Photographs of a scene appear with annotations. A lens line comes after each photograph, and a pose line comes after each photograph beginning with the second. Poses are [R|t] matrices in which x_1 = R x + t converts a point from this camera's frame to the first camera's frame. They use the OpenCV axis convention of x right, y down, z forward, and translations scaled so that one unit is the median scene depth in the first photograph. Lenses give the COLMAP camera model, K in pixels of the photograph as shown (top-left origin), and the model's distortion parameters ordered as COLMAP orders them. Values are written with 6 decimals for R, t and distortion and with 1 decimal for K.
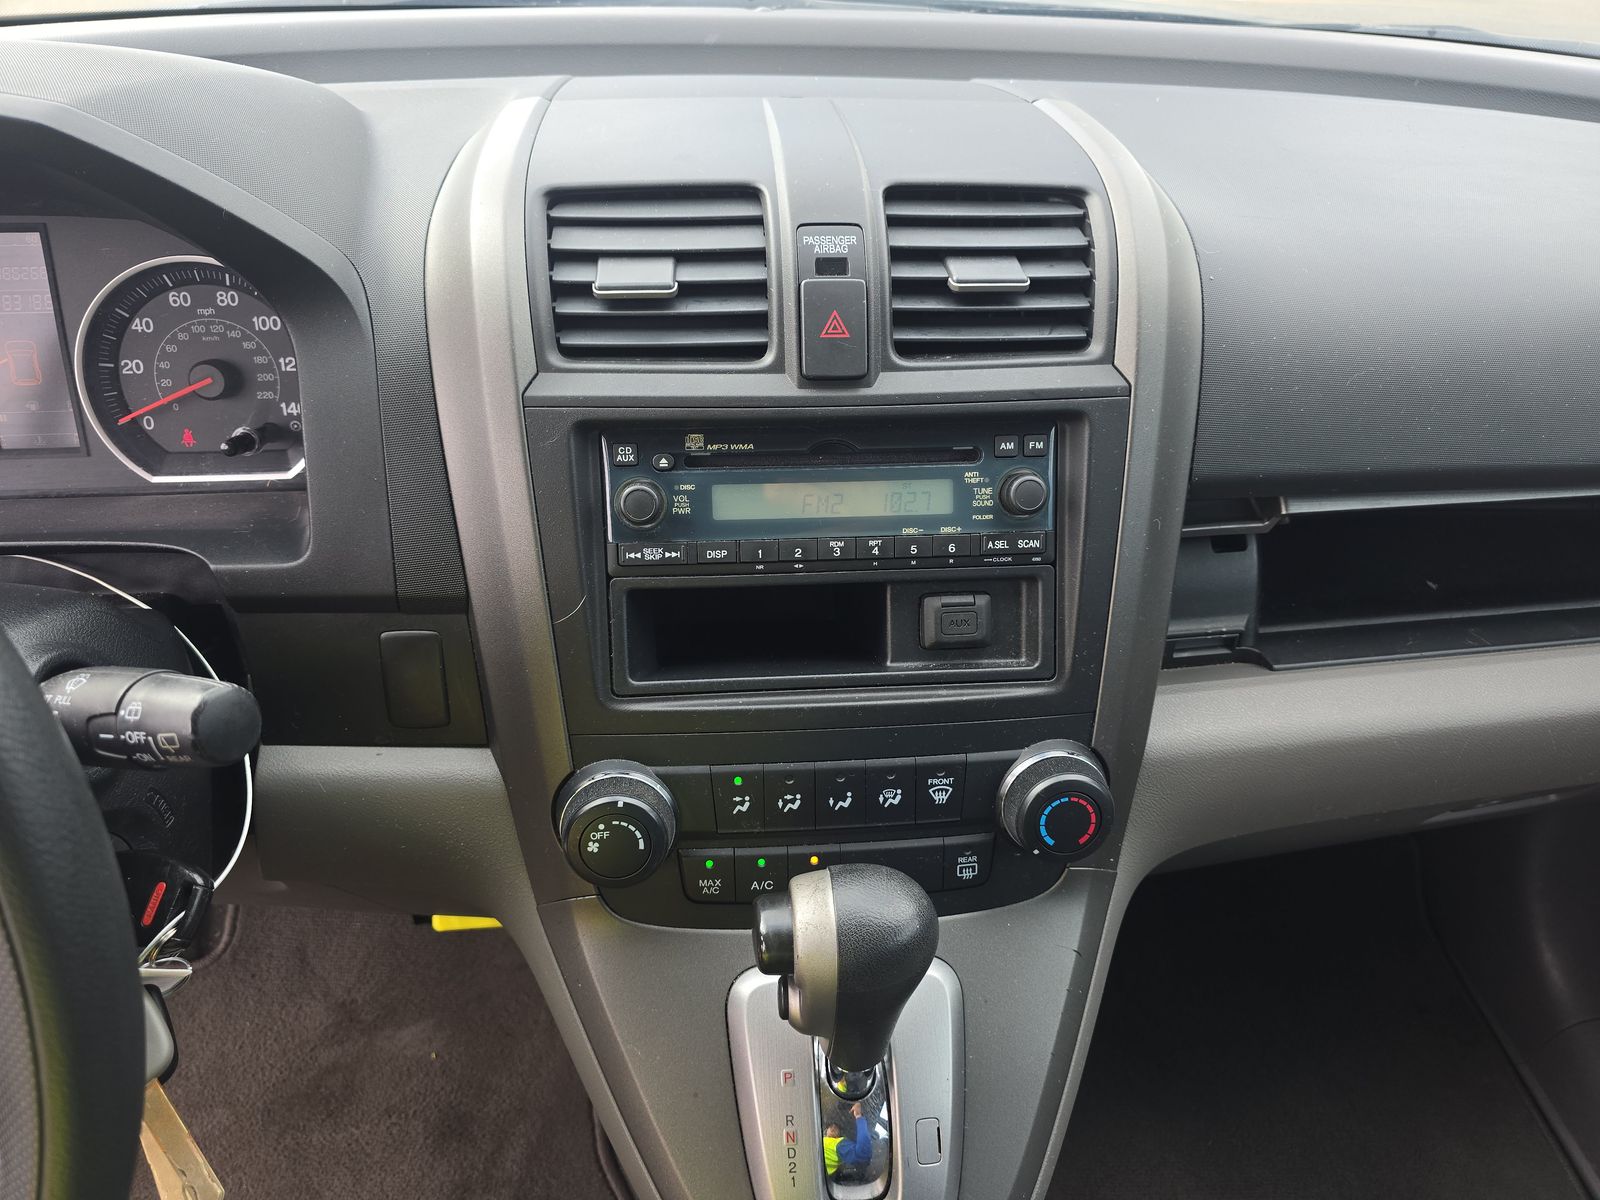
lens RADIAL K [[1087.7, 0, 797.9], [0, 1087.7, 601.3], [0, 0, 1]] dist [0.031001, -0.036098]
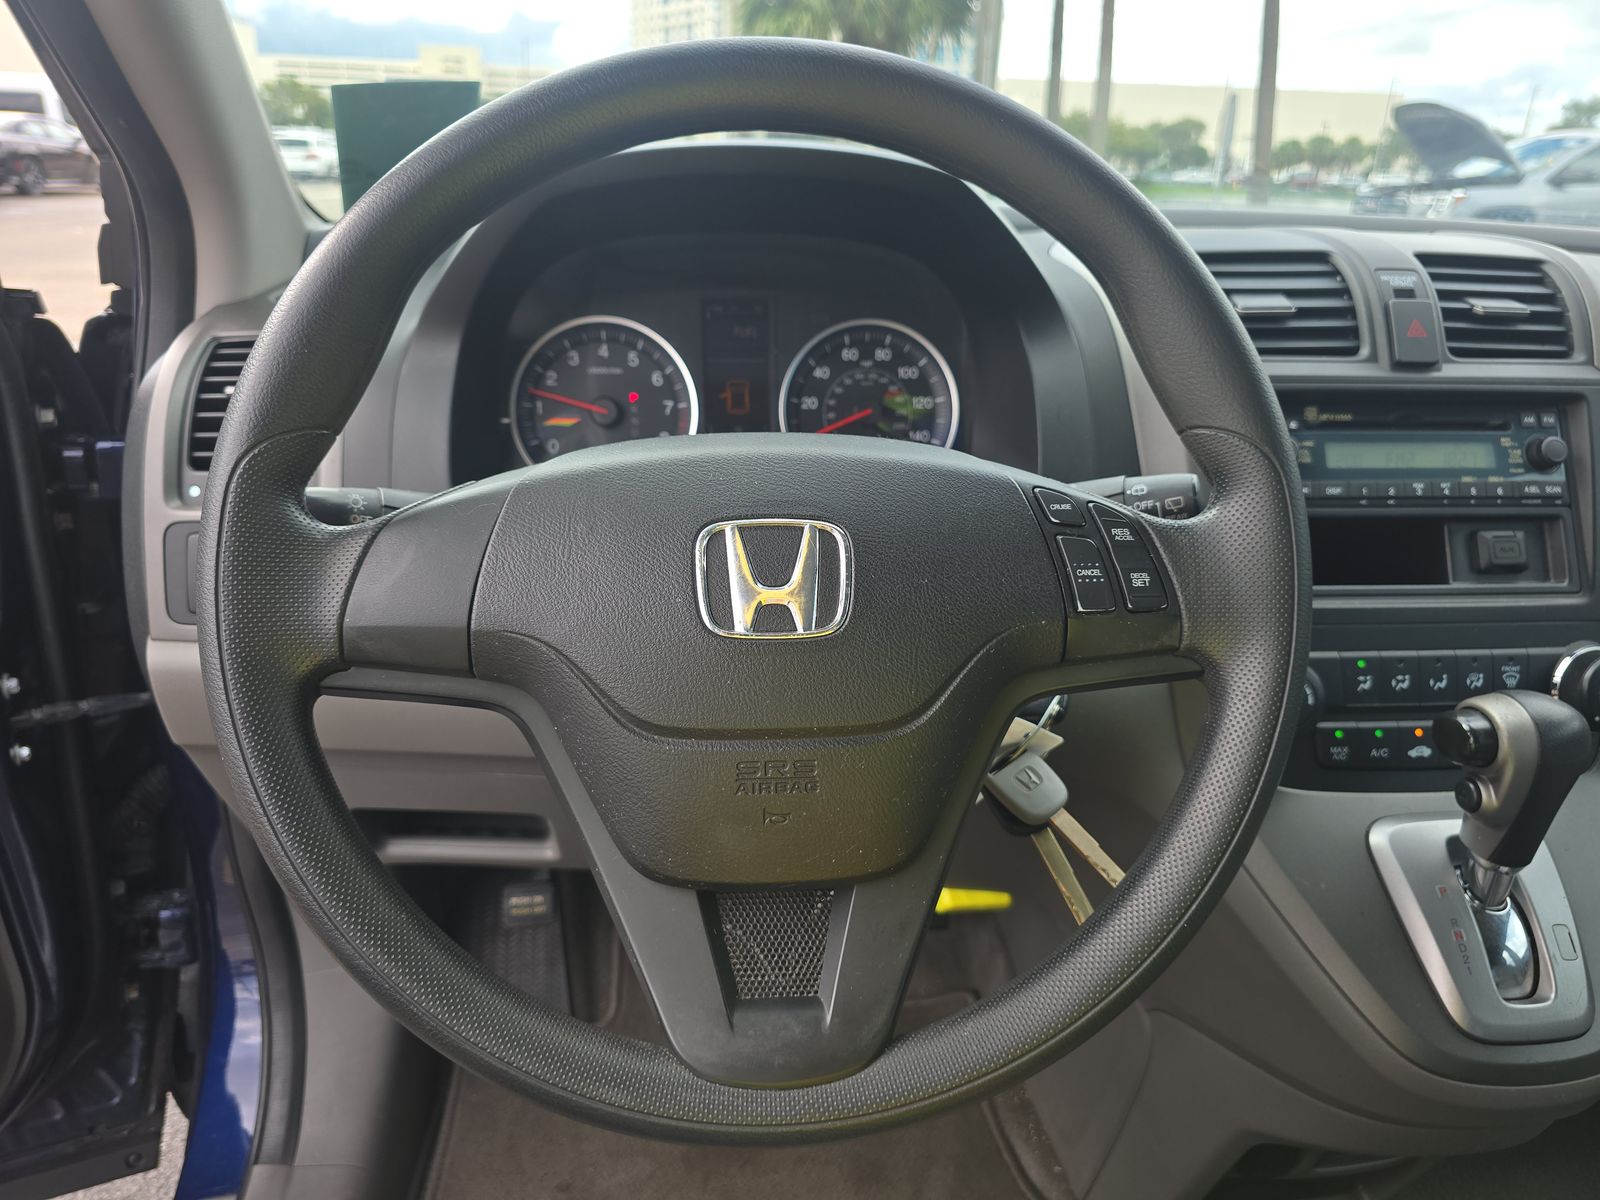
lens RADIAL K [[1087.7, 0, 800.5], [0, 1087.7, 604.5], [0, 0, 1]] dist [0.031001, -0.036098]
pose [[0.999974, -0.003895, 0.006039, -0.713659], [0.005303, 0.967080, -0.254418, 0.415905], [-0.004849, 0.254443, 0.967076, -0.262073]]
